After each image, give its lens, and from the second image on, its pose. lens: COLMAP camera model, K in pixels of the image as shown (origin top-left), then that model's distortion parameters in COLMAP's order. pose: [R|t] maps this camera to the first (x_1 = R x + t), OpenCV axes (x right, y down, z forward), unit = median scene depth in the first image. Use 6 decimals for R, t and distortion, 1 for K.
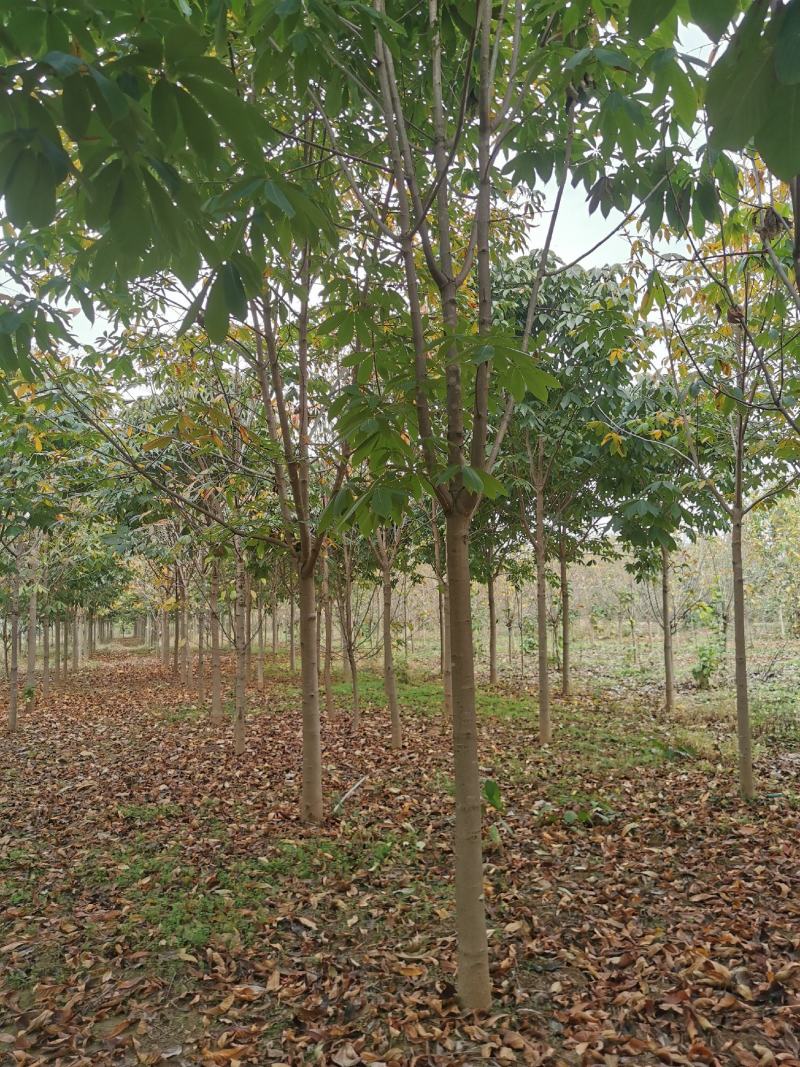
lens RADIAL K [[821.3, 0, 400.0], [0, 821.3, 533.5], [0, 0, 1]] dist [0.065583, -0.099793]
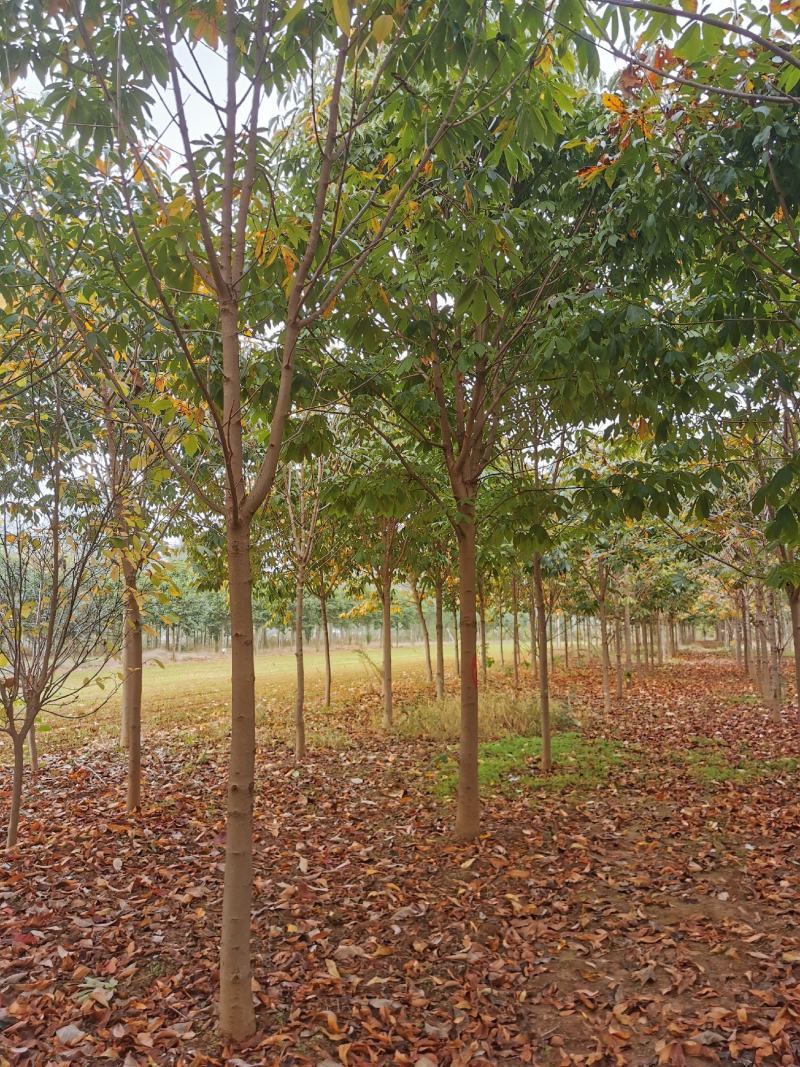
lens RADIAL K [[821.3, 0, 400.0], [0, 821.3, 533.5], [0, 0, 1]] dist [0.065583, -0.099793]
pose [[0.781004, -0.050370, -0.622491, 0.079391], [0.048367, 0.998627, -0.020124, -0.022400], [0.622650, -0.014391, 0.782368, -0.197782]]
